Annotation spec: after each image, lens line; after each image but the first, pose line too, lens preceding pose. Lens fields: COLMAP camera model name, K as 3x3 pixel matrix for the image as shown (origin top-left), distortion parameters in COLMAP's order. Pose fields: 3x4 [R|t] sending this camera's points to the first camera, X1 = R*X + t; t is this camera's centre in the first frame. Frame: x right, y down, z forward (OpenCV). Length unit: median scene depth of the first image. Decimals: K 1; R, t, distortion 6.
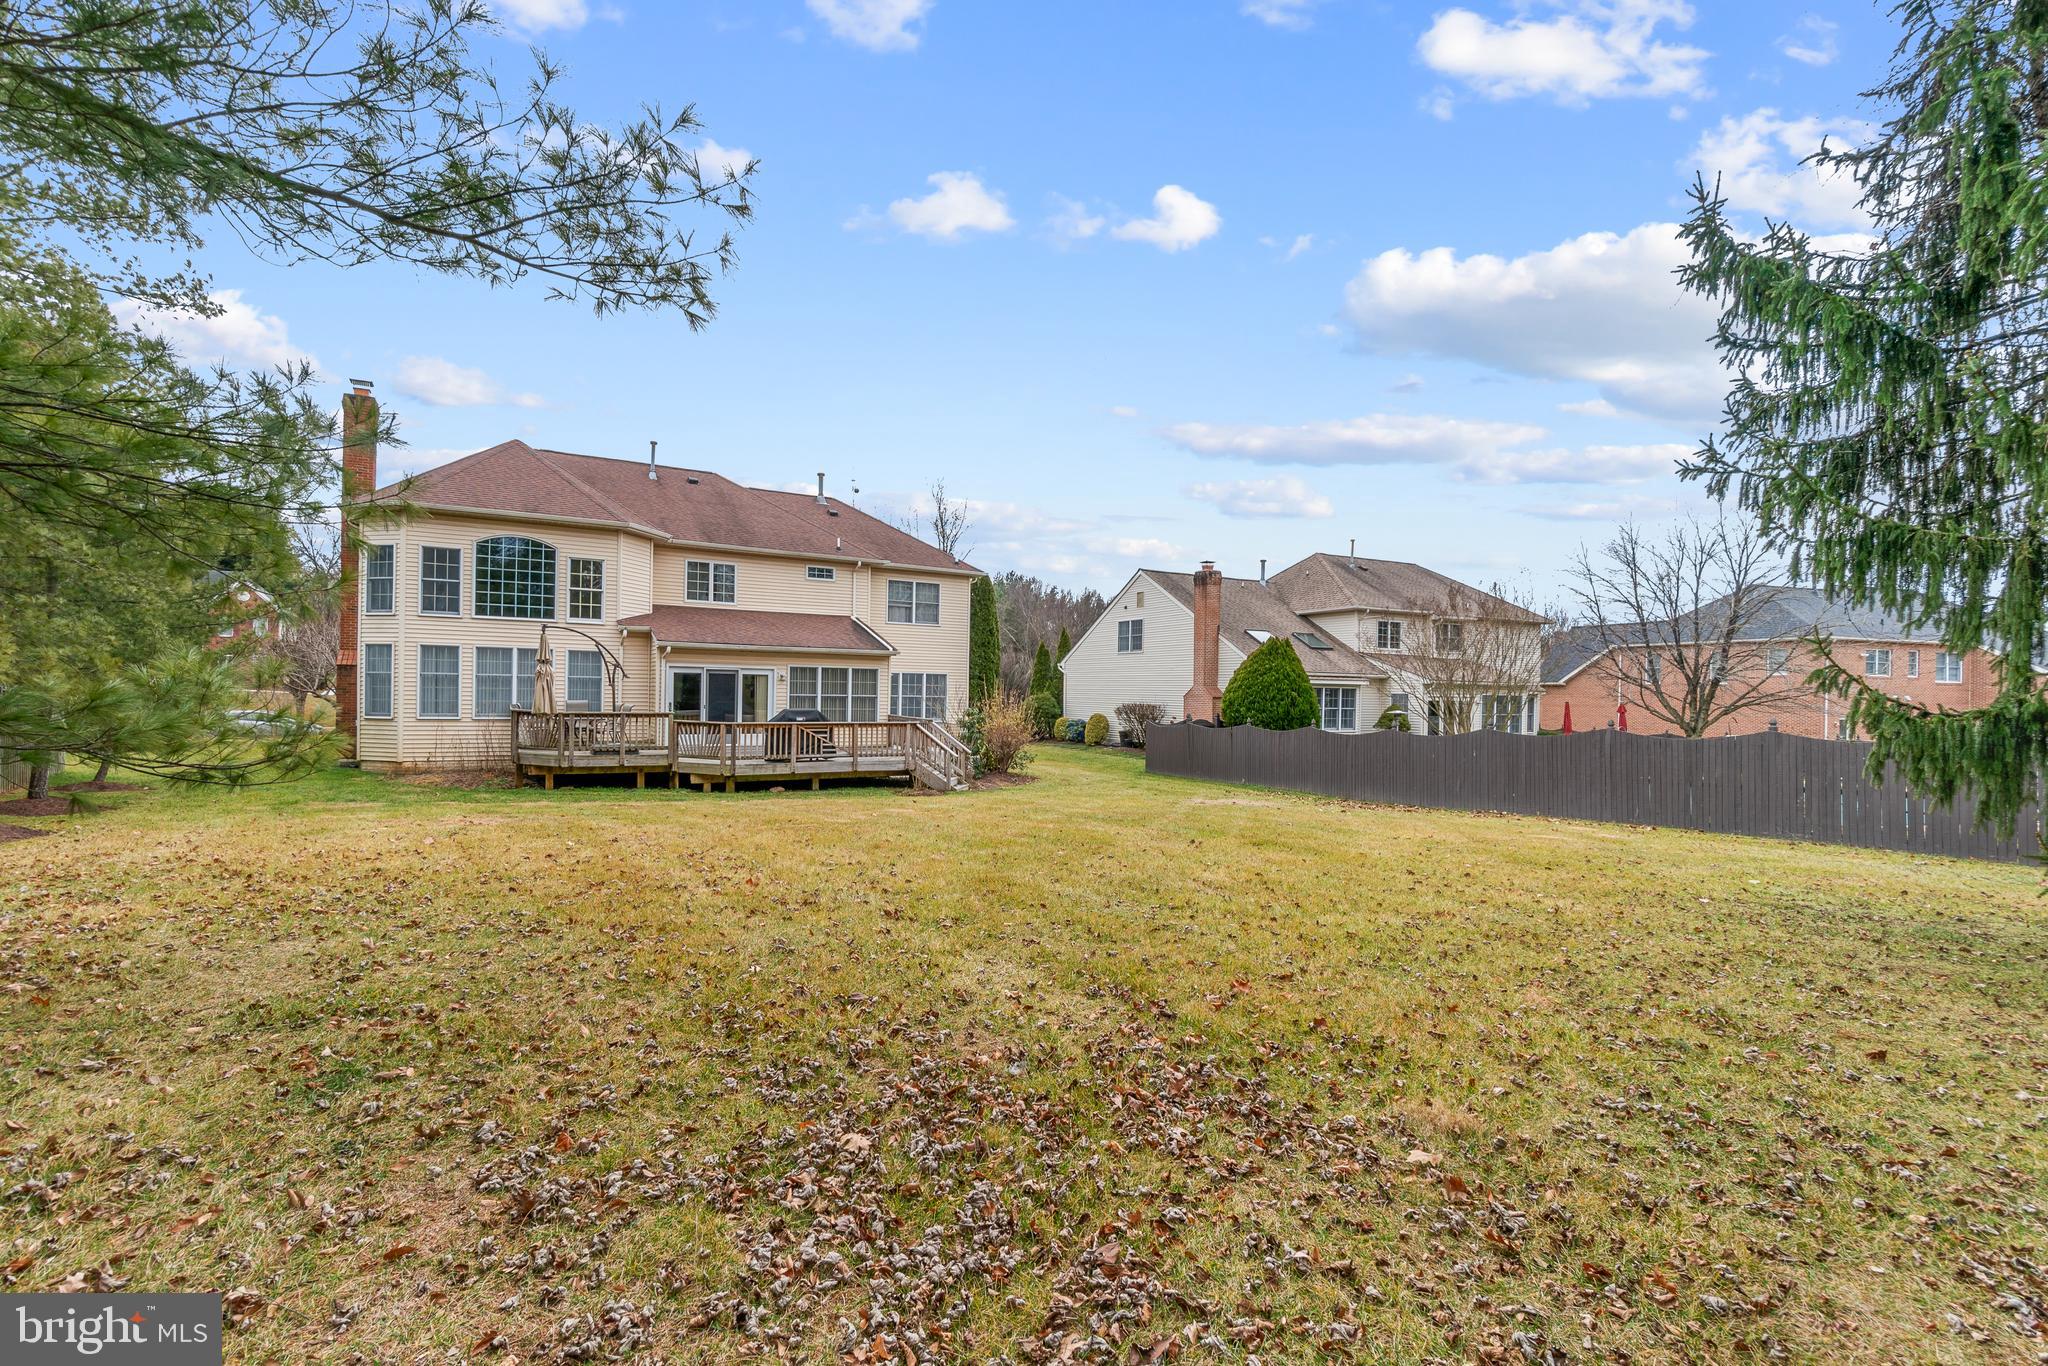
lens RADIAL K [[909.2, 0, 1026.3], [0, 909.2, 676.0], [0, 0, 1]] dist [-0.000965, -0.000388]
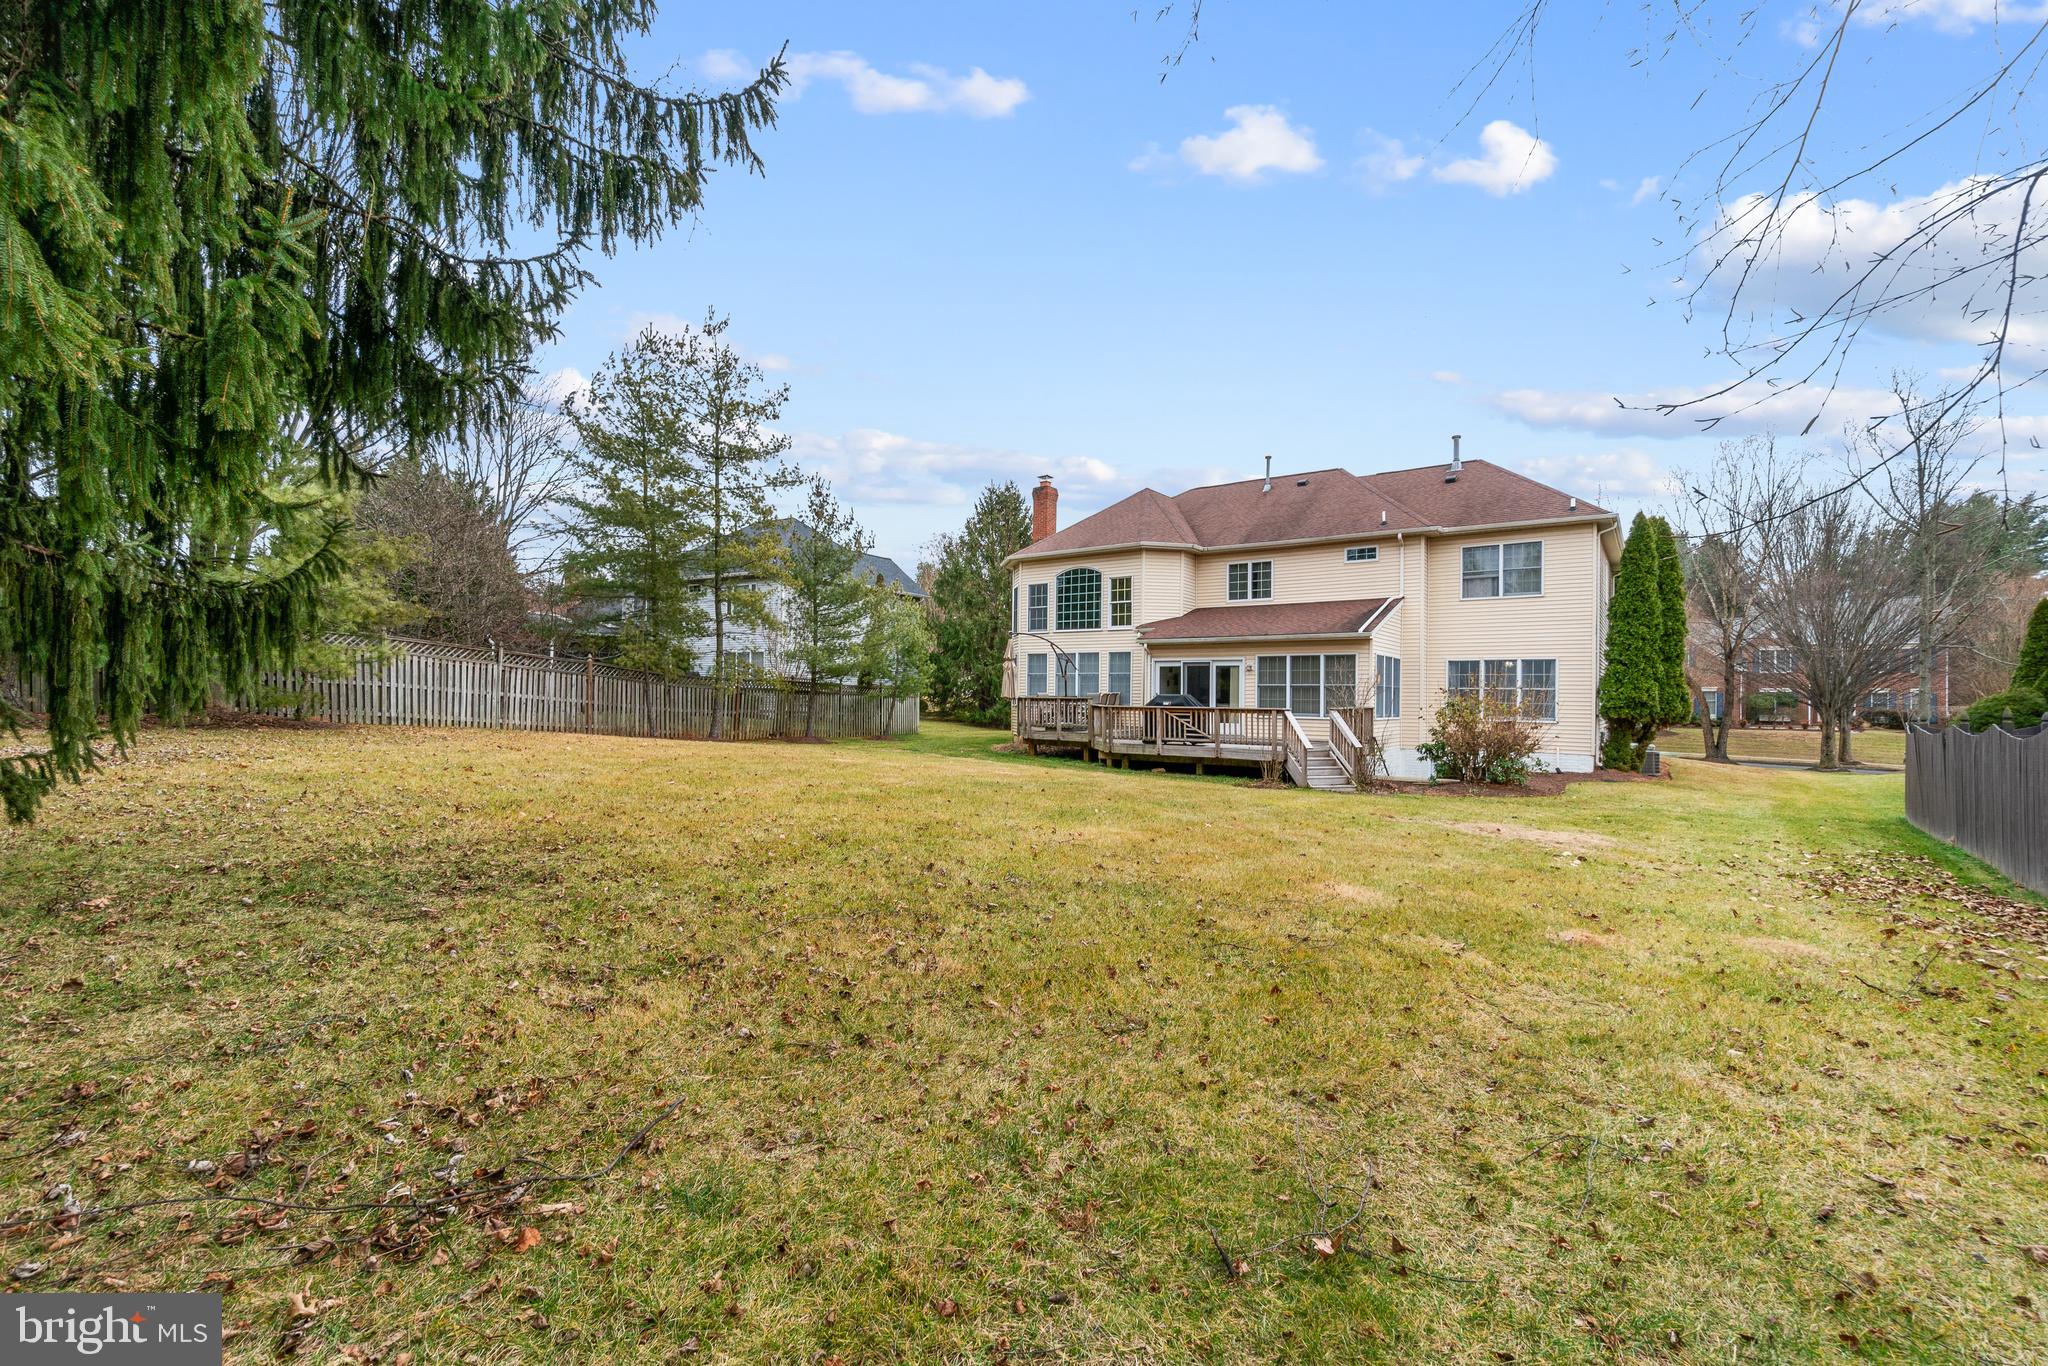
lens RADIAL K [[909.2, 0, 1025.7], [0, 909.2, 697.6], [0, 0, 1]] dist [-0.000965, -0.000388]
pose [[0.339790, -0.010548, -0.940442, 0.629739], [0.005946, 0.999941, -0.009067, 0.044955], [0.940482, -0.002511, 0.339833, 0.458016]]
